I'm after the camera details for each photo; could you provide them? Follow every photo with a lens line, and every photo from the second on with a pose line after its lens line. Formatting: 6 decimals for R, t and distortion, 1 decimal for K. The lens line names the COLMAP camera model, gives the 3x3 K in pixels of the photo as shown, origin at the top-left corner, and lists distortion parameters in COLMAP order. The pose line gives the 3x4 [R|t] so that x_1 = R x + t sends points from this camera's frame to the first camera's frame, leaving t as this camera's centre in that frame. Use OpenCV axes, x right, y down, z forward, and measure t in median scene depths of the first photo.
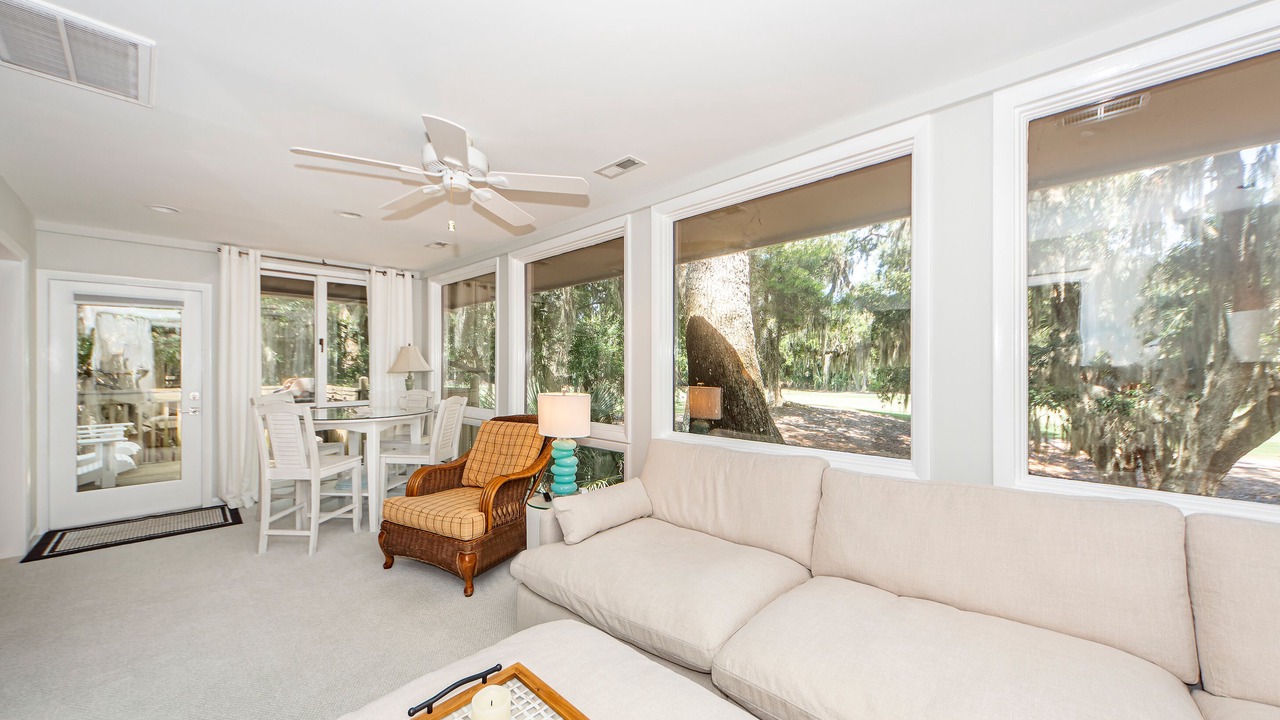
lens RADIAL K [[463.2, 0, 638.7], [0, 463.2, 377.0], [0, 0, 1]] dist [0.014618, -0.000163]
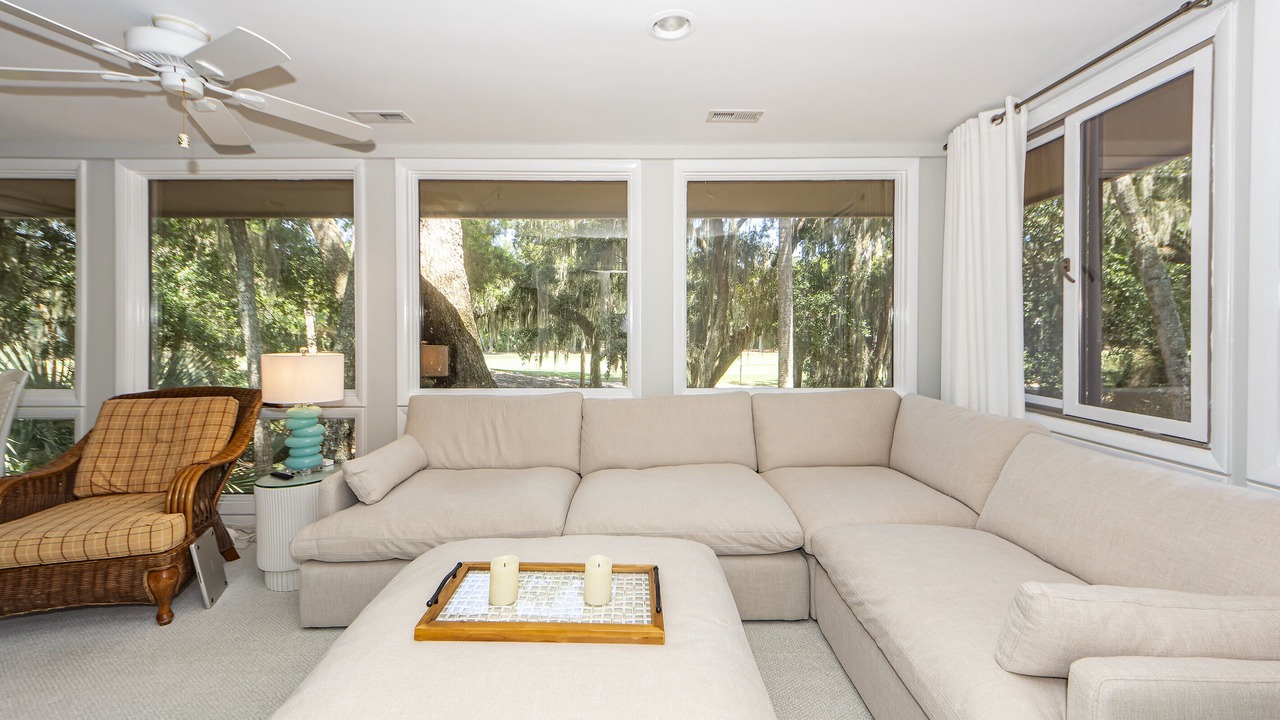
lens RADIAL K [[471.7, 0, 649.1], [0, 471.7, 353.7], [0, 0, 1]] dist [-0.001700, -0.000494]
pose [[0.717252, -0.034894, 0.695939, -0.261596], [0.012416, 0.999227, 0.037304, 0.008528], [-0.696703, -0.018115, 0.717131, -0.076785]]
